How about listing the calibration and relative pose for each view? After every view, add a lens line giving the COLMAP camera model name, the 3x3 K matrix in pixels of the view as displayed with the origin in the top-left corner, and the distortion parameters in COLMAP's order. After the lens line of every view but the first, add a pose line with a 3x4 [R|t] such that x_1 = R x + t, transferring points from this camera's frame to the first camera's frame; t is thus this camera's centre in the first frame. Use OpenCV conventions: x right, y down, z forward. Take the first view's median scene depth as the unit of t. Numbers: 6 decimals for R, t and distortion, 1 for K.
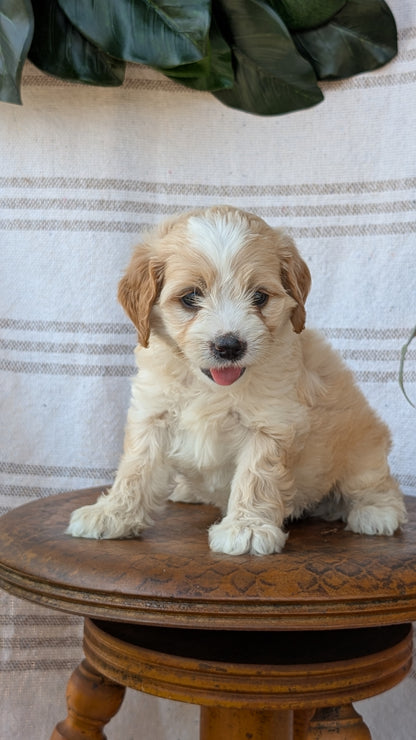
lens RADIAL K [[1111.9, 0, 231.2], [0, 1111.9, 384.7], [0, 0, 1]] dist [-0.032668, 0.000000]
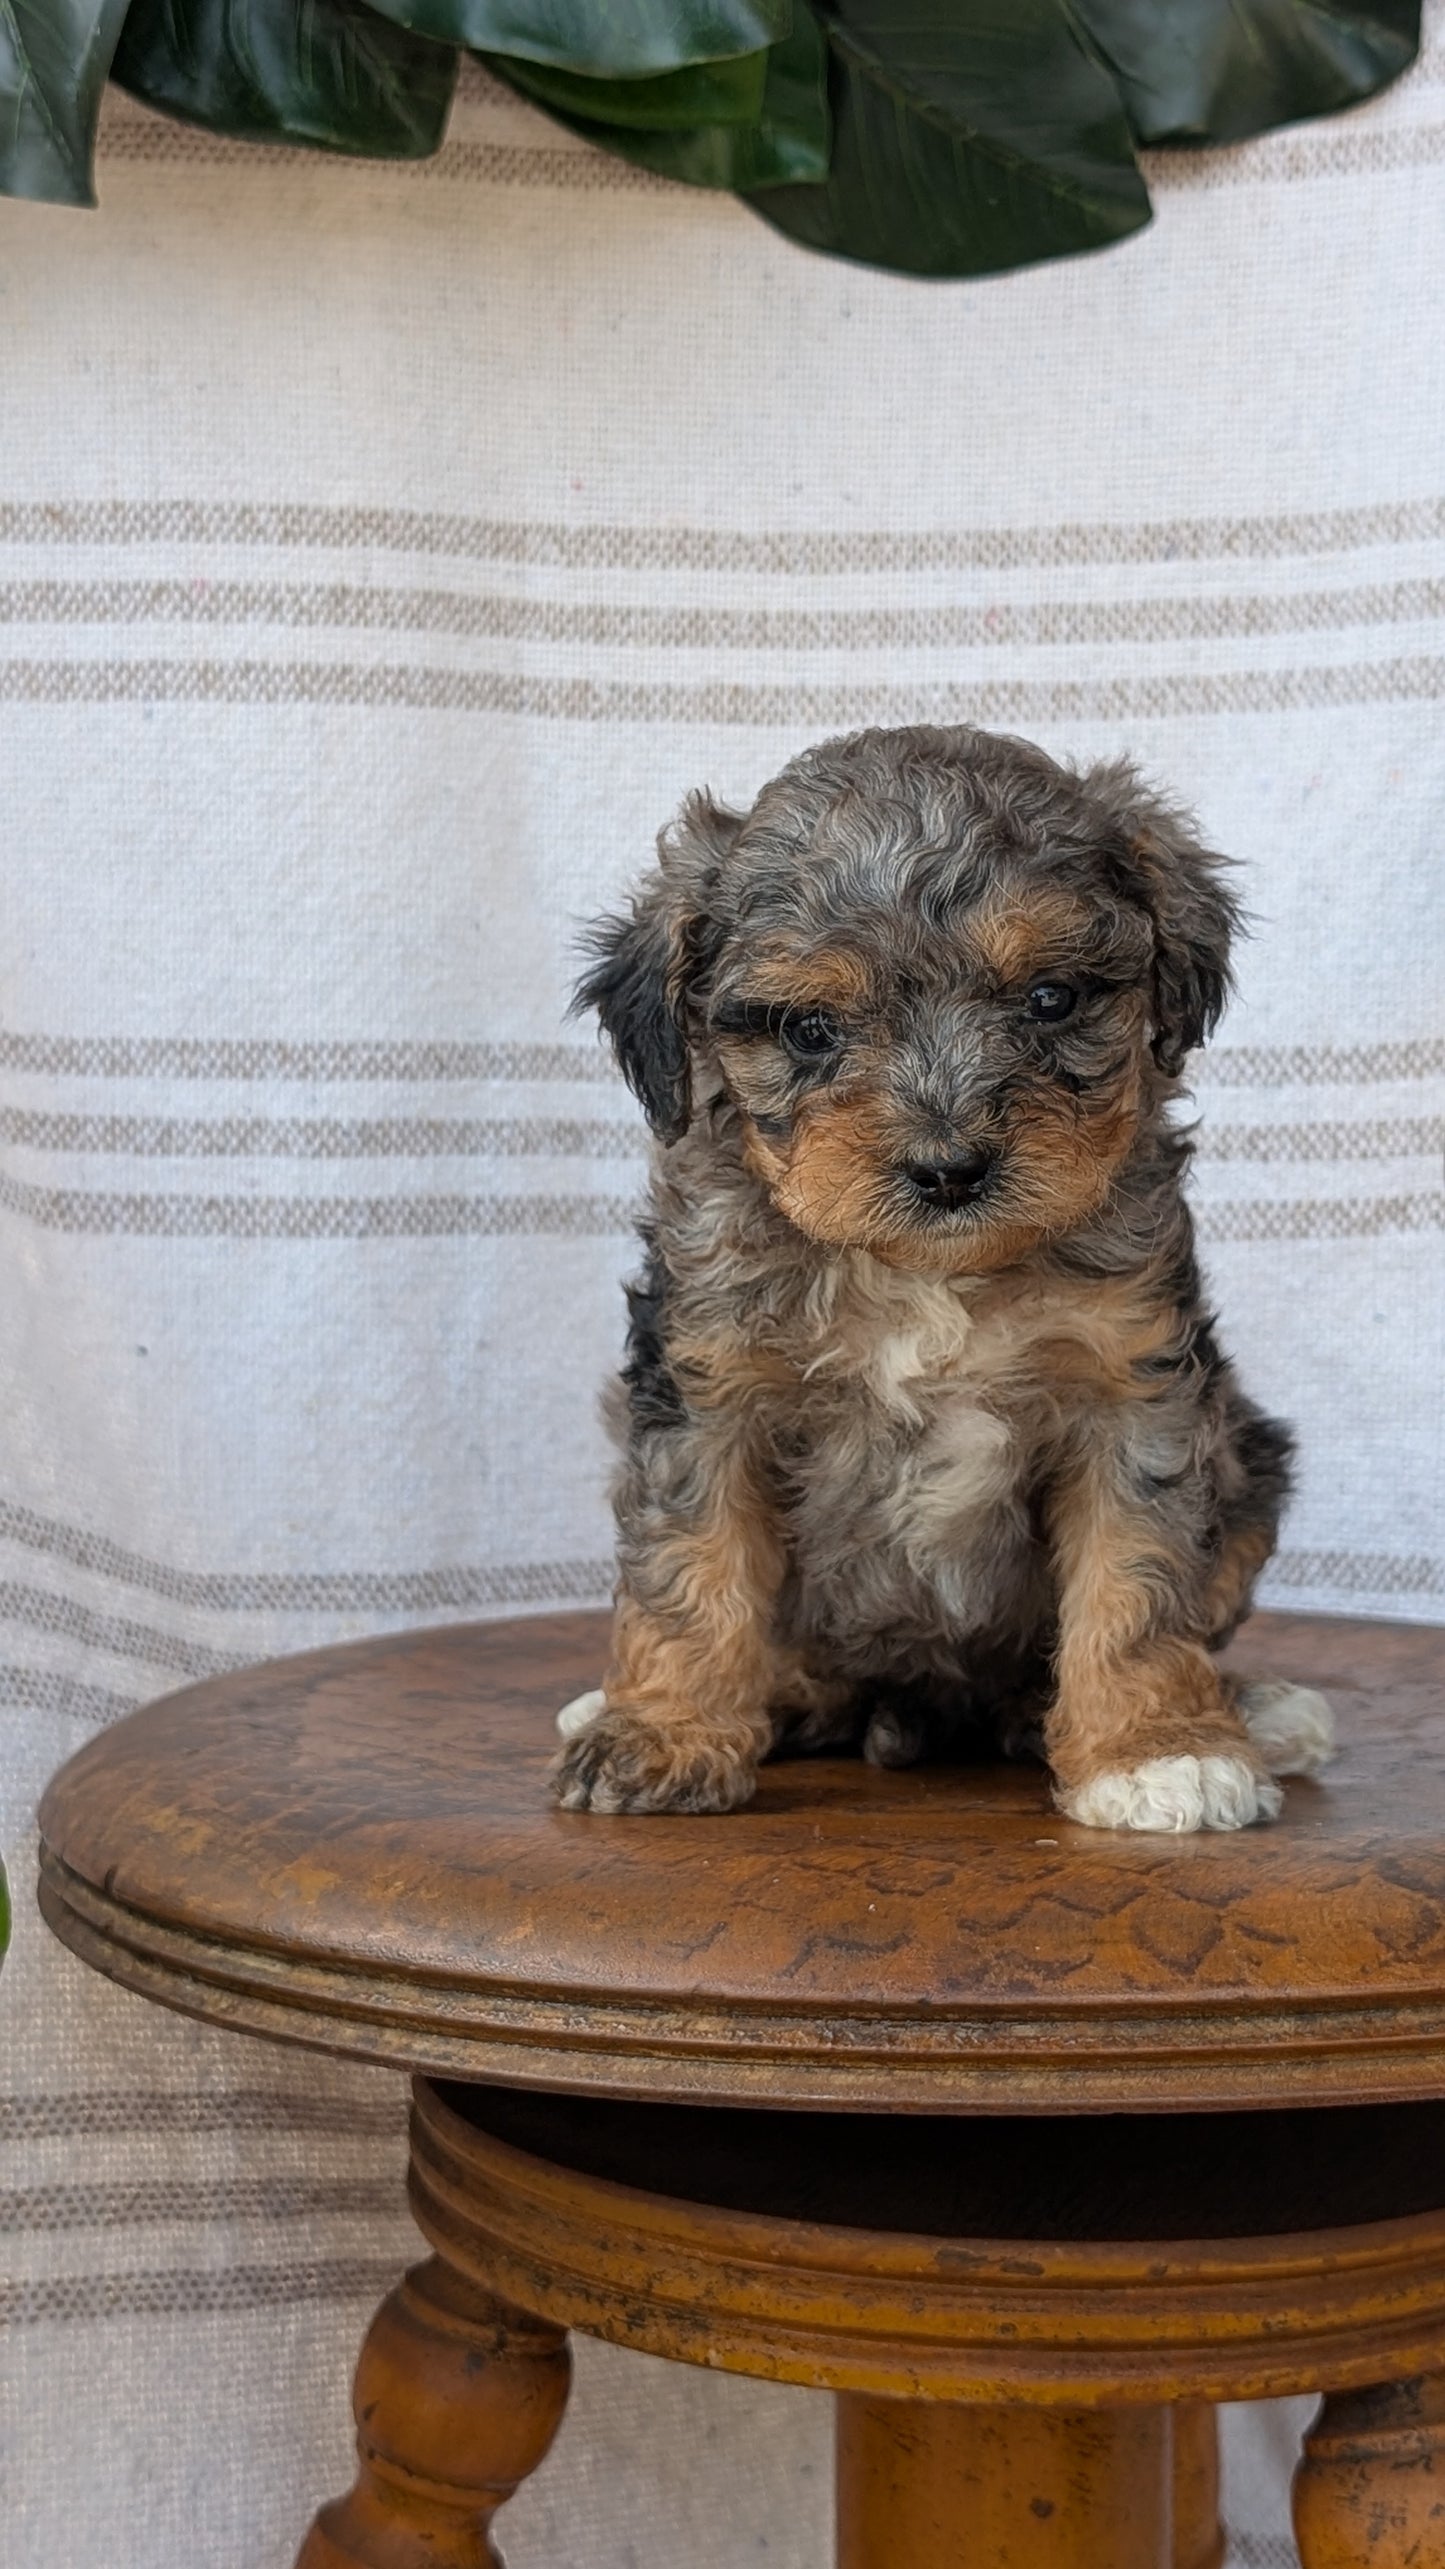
lens RADIAL K [[3860.1, 0, 736.2], [0, 3860.1, 1398.4], [0, 0, 1]] dist [-0.032668, 0.000000]
pose [[0.994112, -0.029427, 0.104289, -0.178350], [0.027511, 0.999426, 0.019759, 0.022935], [-0.104811, -0.016773, 0.994351, 0.069614]]
